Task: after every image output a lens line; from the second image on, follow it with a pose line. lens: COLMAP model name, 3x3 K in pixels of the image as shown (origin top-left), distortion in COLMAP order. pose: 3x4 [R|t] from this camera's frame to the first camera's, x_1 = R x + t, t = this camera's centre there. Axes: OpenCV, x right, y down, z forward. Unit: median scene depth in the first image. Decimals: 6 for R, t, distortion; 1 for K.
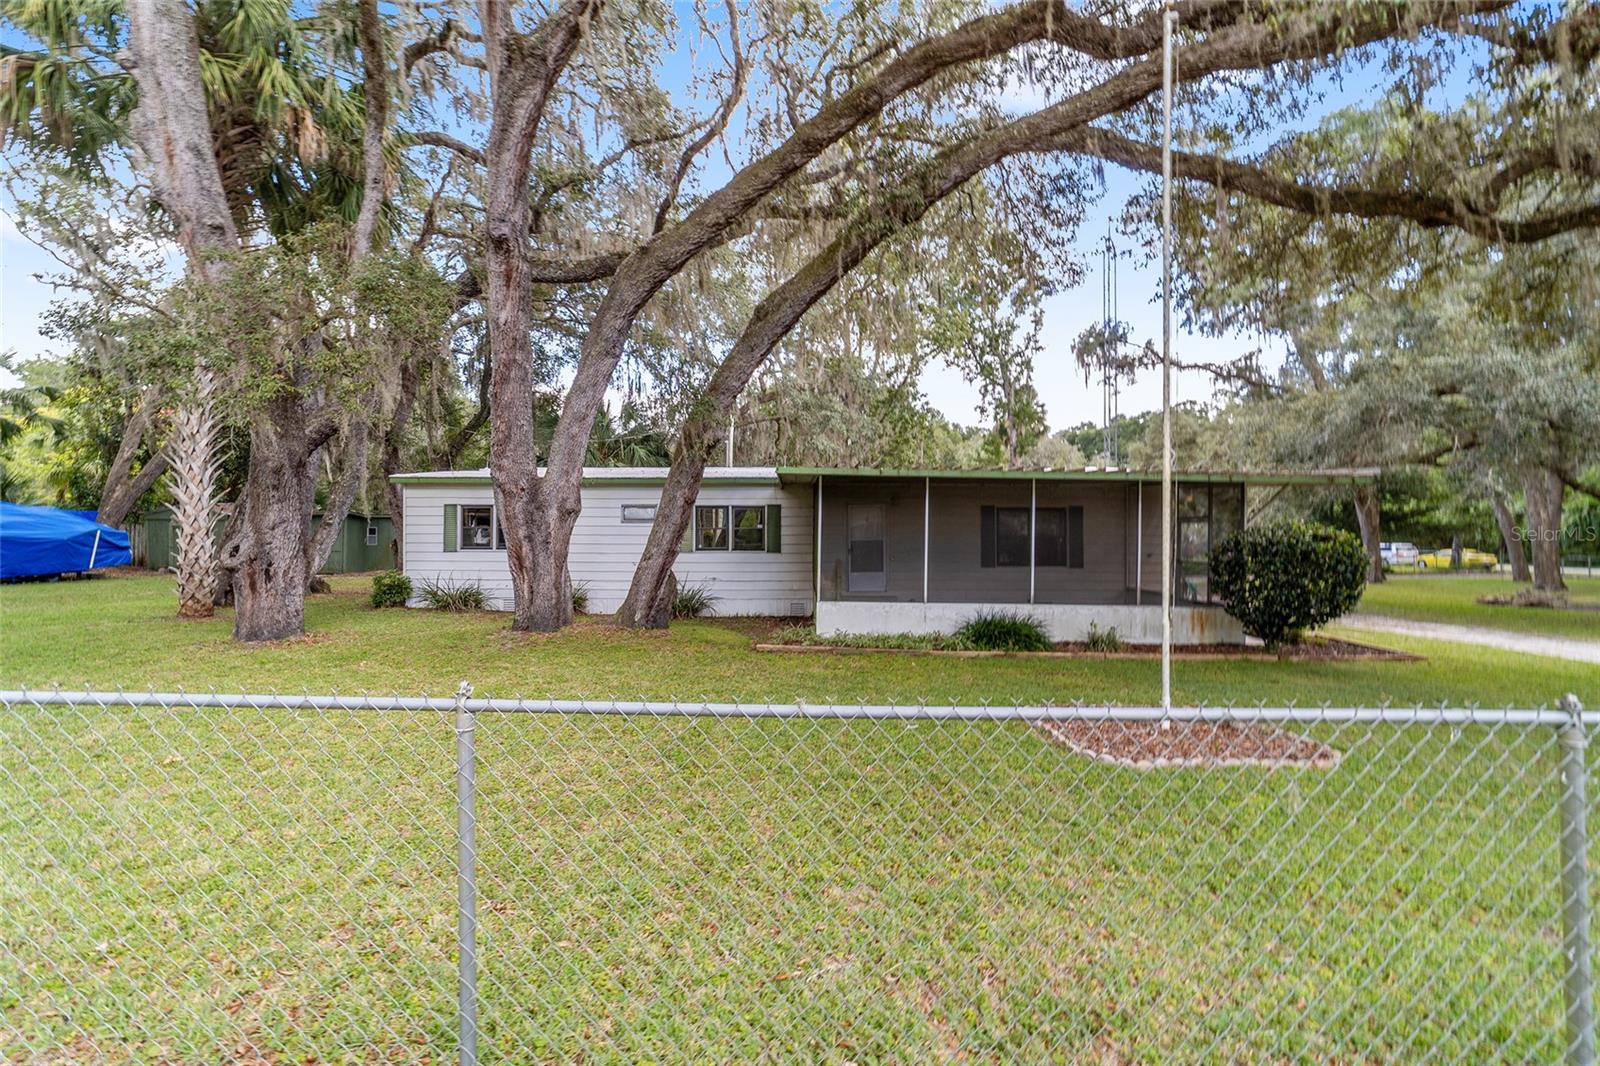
lens RADIAL K [[614.1, 0, 796.0], [0, 614.1, 537.3], [0, 0, 1]] dist [-0.007668, 0.002550]
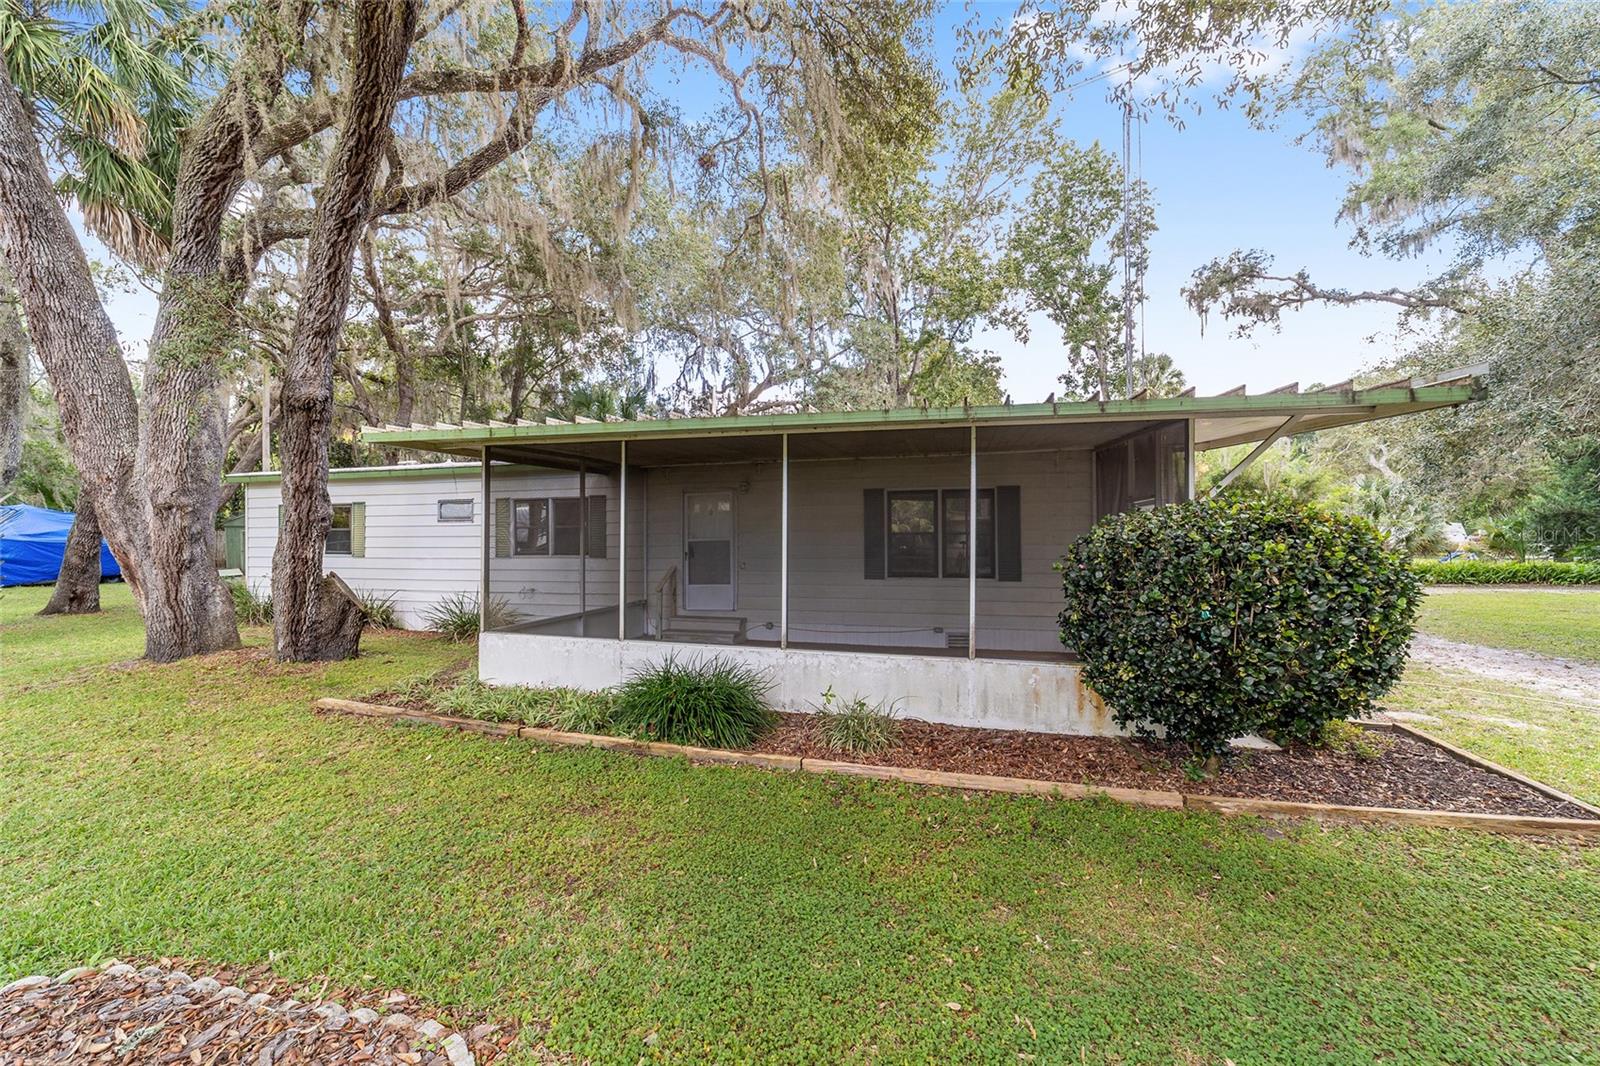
lens RADIAL K [[614.1, 0, 795.9], [0, 614.1, 532.4], [0, 0, 1]] dist [-0.007668, 0.002550]
pose [[0.969389, -0.011222, -0.245272, 0.387990], [0.008672, 0.999897, -0.011474, 0.003992], [0.245376, 0.008996, 0.969386, 0.310474]]
